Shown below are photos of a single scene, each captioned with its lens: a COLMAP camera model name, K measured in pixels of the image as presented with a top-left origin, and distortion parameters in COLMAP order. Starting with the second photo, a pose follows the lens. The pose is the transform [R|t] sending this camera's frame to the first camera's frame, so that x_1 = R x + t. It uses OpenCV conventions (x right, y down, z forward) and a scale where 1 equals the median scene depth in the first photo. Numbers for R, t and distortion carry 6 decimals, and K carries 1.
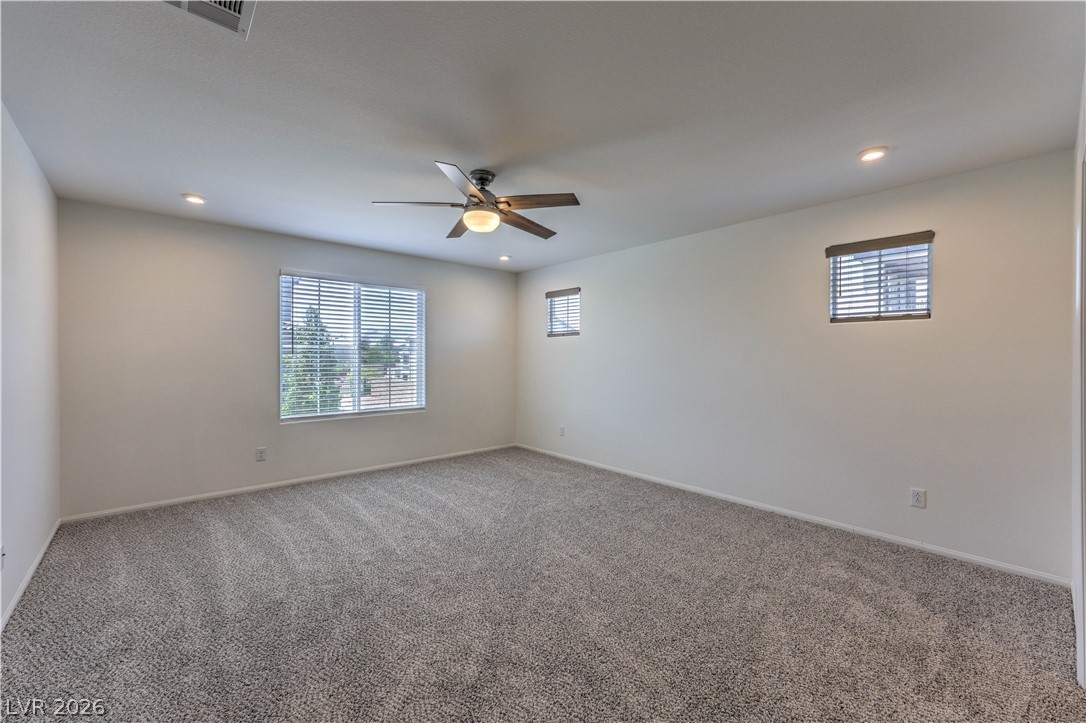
lens RADIAL K [[450.1, 0, 548.3], [0, 450.1, 358.2], [0, 0, 1]] dist [0.019164, 0.000415]
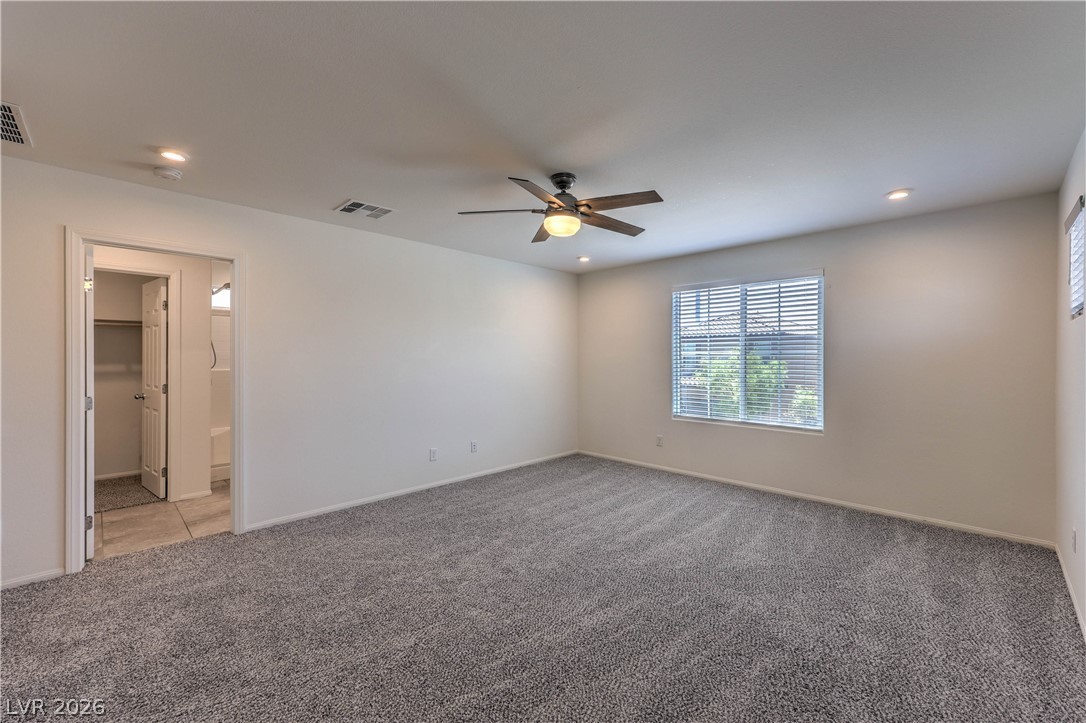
lens RADIAL K [[450.1, 0, 547.8], [0, 450.1, 360.6], [0, 0, 1]] dist [0.019164, 0.000415]
pose [[0.057635, 0.004184, -0.998329, 0.529978], [-0.005180, 0.999979, 0.003892, -0.008594], [0.998324, 0.004947, 0.057655, 0.582181]]
